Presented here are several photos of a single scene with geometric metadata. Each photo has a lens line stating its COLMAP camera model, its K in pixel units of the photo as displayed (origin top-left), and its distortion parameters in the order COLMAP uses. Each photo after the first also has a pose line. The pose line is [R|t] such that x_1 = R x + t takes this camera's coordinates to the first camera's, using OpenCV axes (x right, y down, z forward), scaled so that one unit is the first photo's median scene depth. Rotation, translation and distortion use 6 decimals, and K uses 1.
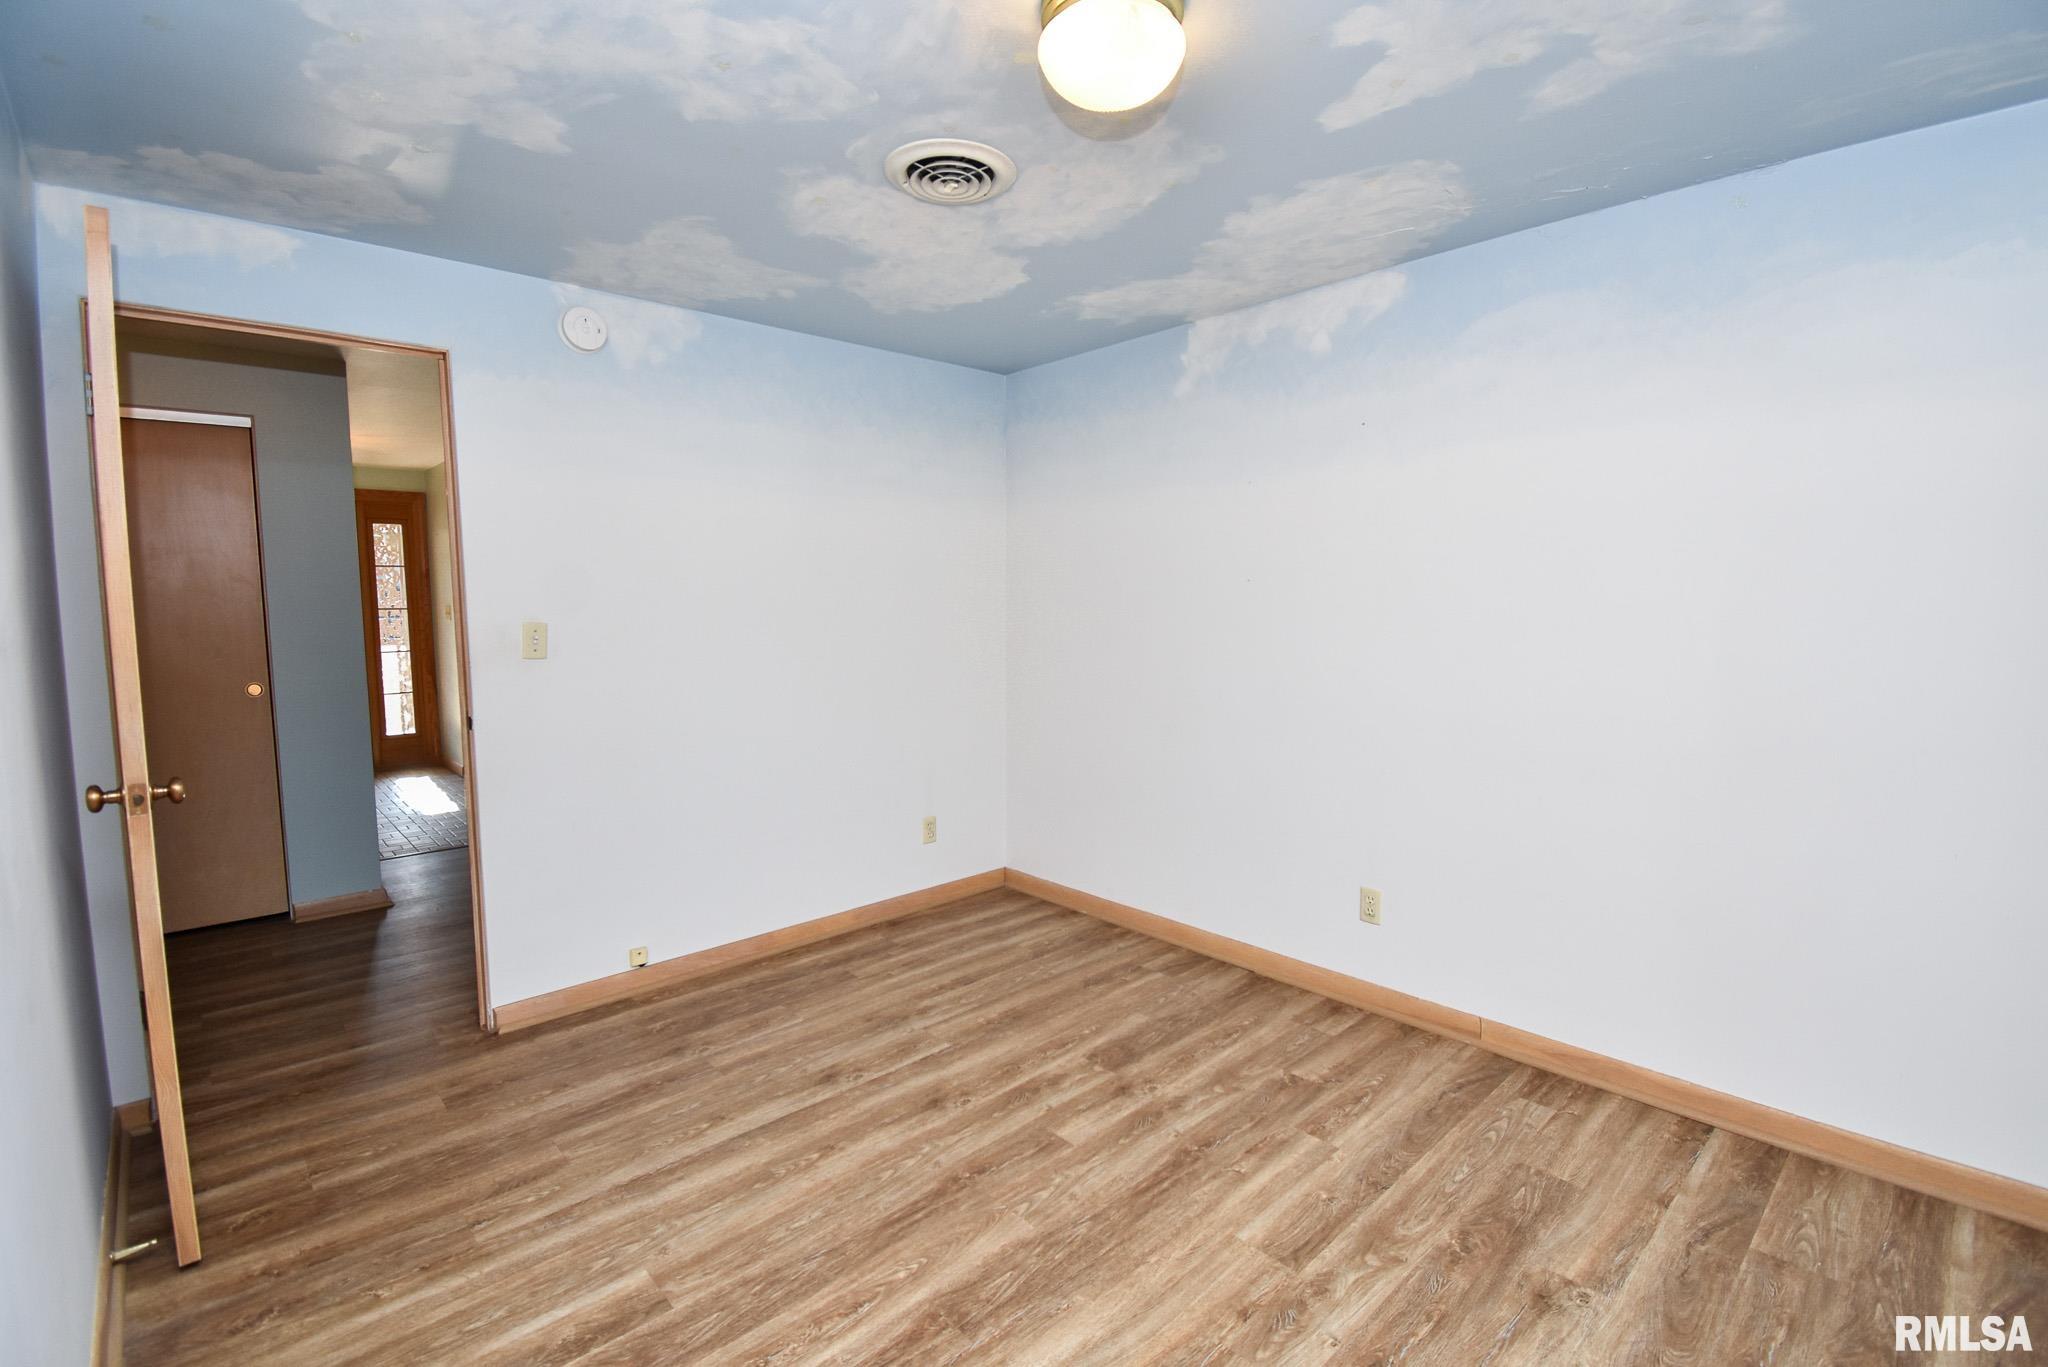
lens RADIAL K [[923.9, 0, 1021.6], [0, 923.9, 679.8], [0, 0, 1]] dist [0.023678, -0.027186]
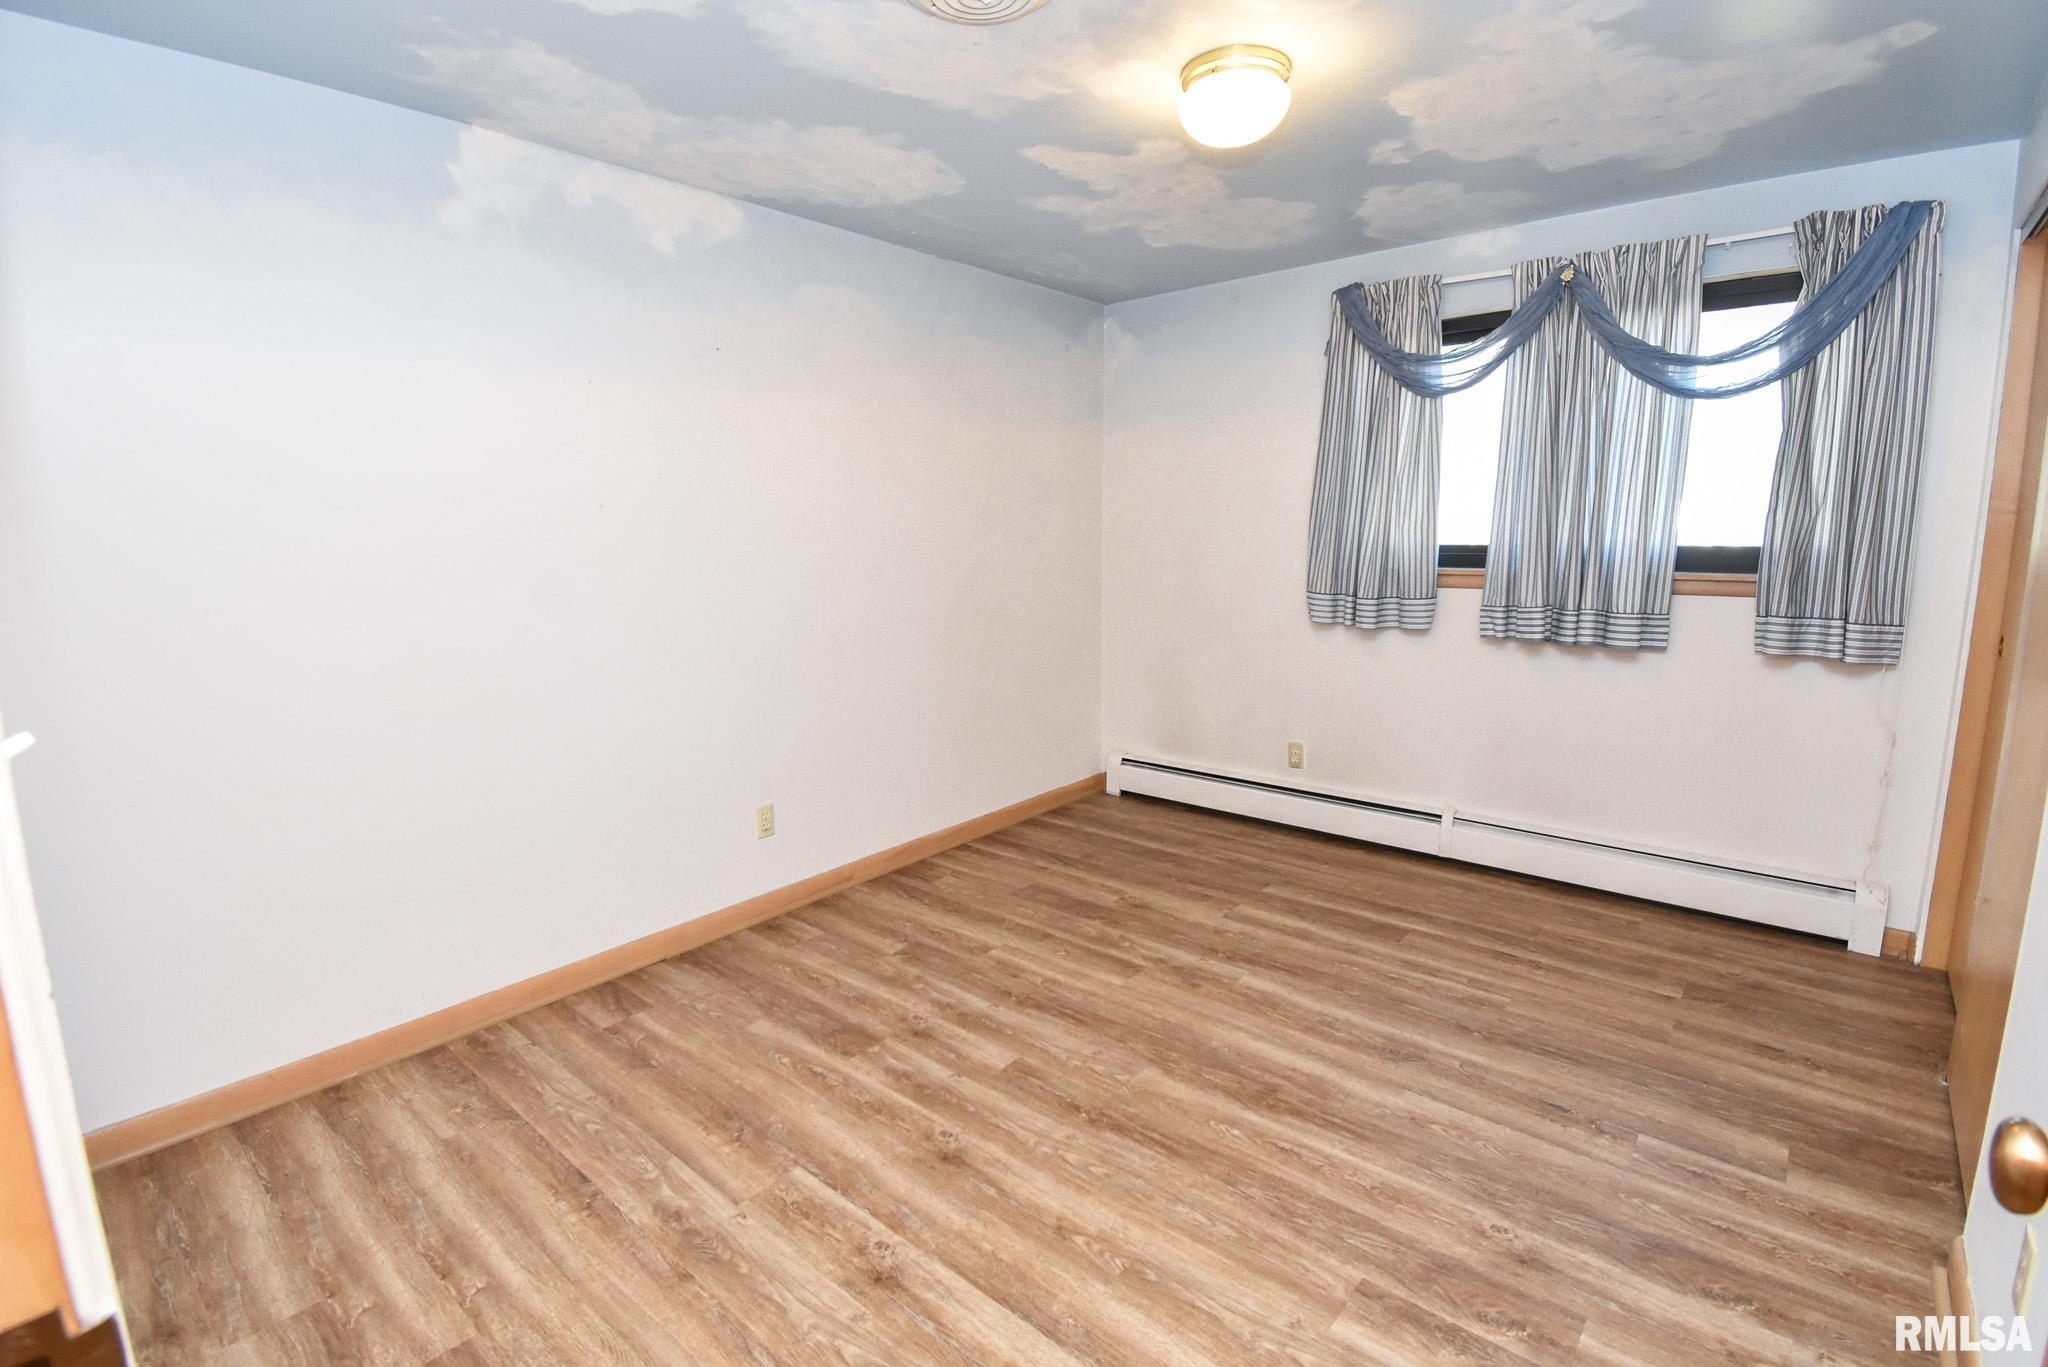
lens RADIAL K [[942.8, 0, 1034.8], [0, 942.8, 674.7], [0, 0, 1]] dist [0.024479, -0.029280]
pose [[-0.132117, -0.149235, 0.979936, -0.919453], [0.101371, 0.981384, 0.163122, -0.084378], [-0.986037, 0.120888, -0.114529, 1.064635]]
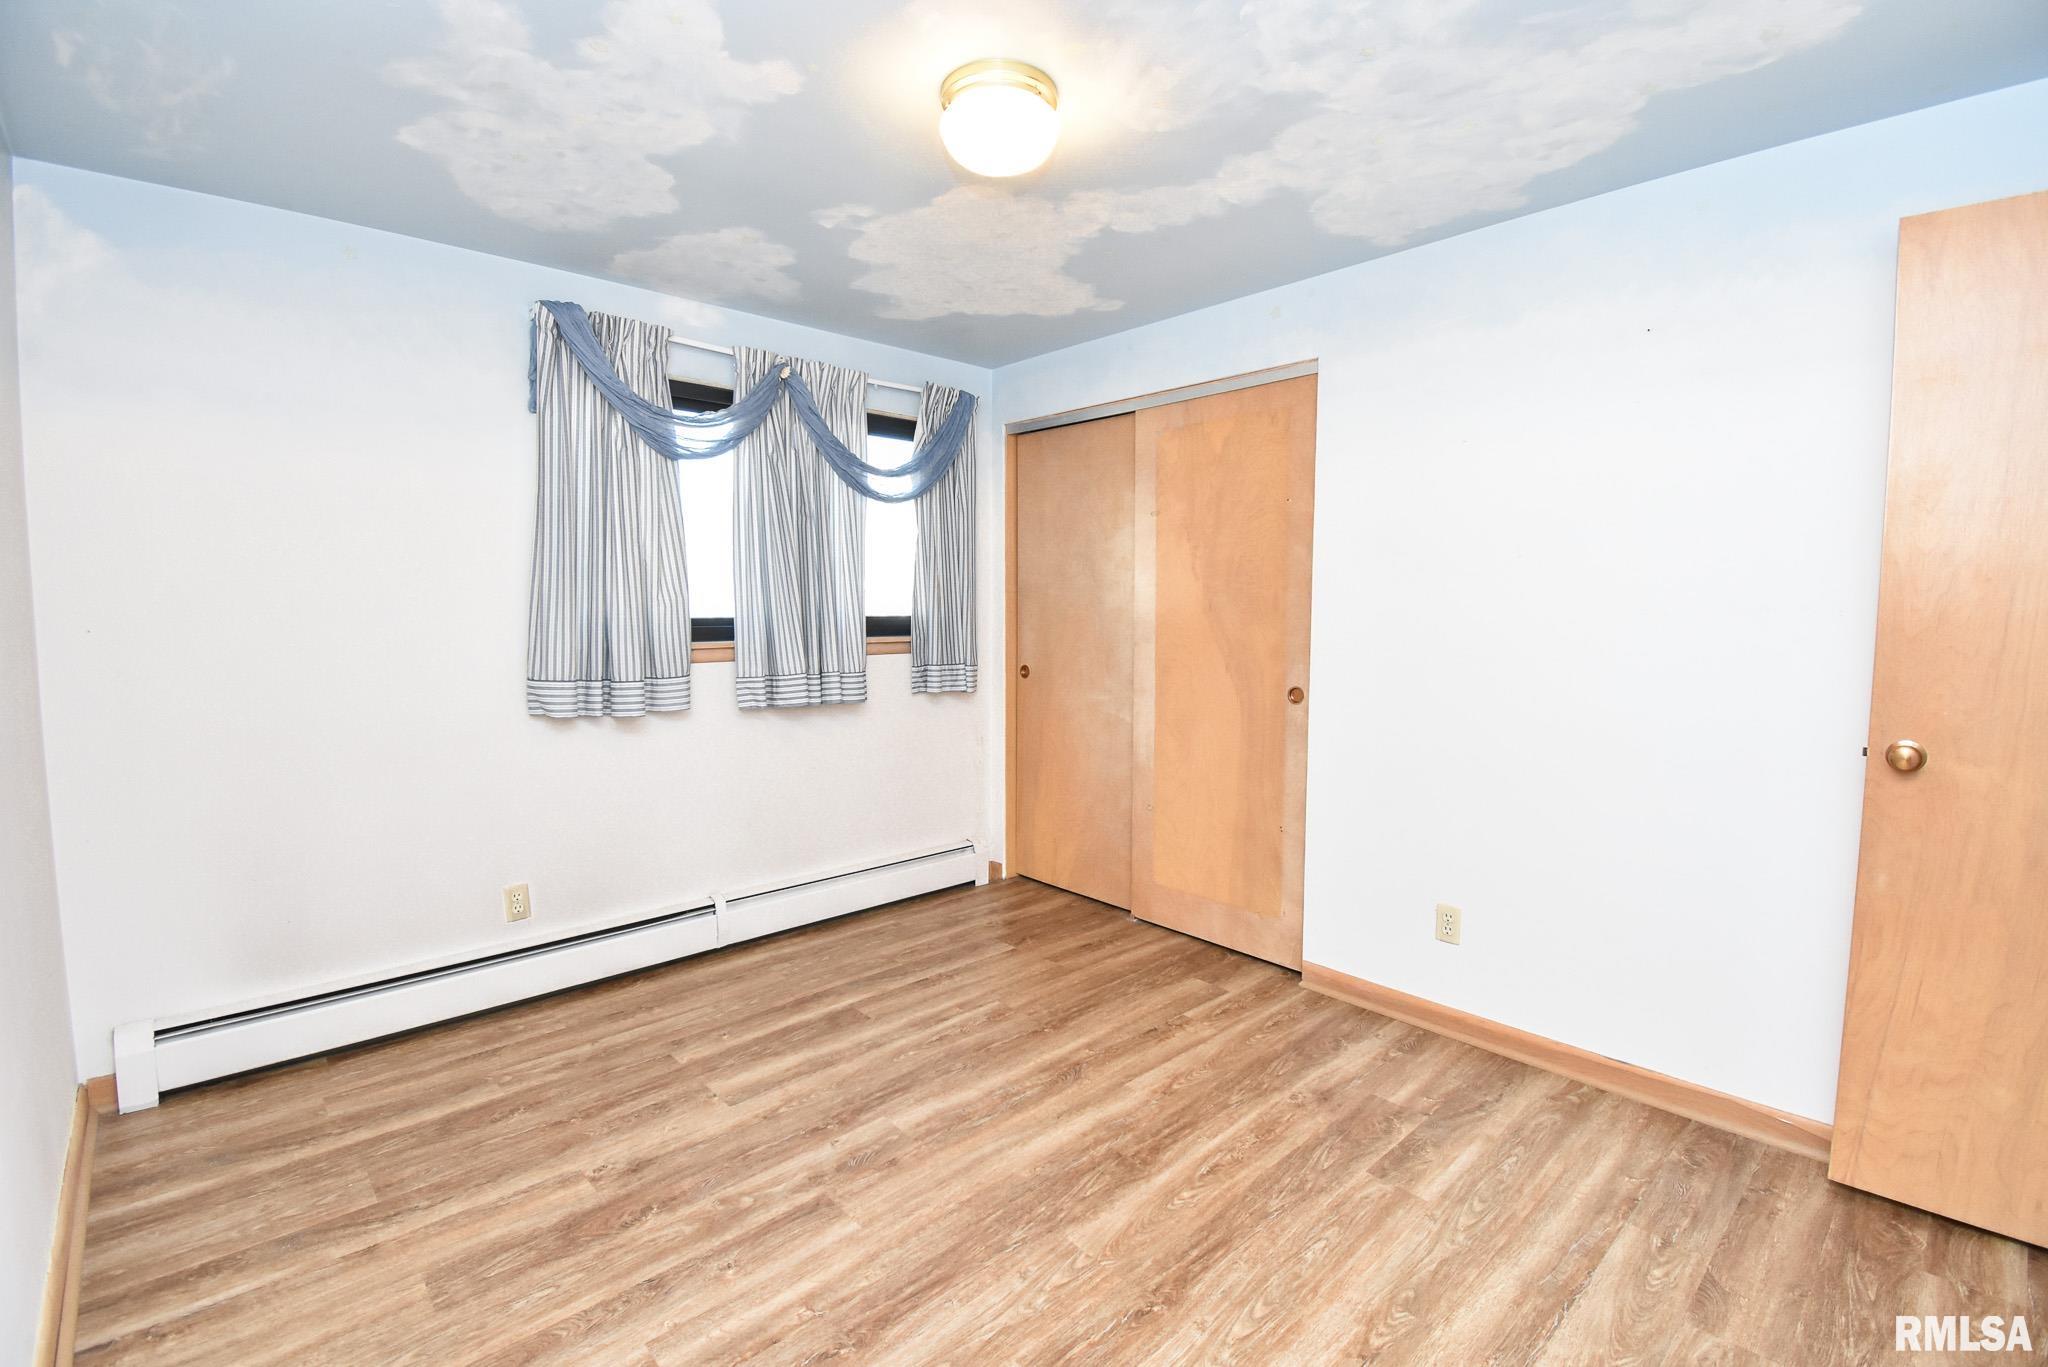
lens RADIAL K [[906.1, 0, 1021.3], [0, 906.1, 679.9], [0, 0, 1]] dist [0.021924, -0.025657]
pose [[-0.999990, 0.004318, 0.000602, 0.050276], [0.004357, 0.985004, 0.172479, -0.117029], [0.000152, 0.172480, -0.985013, 1.598966]]
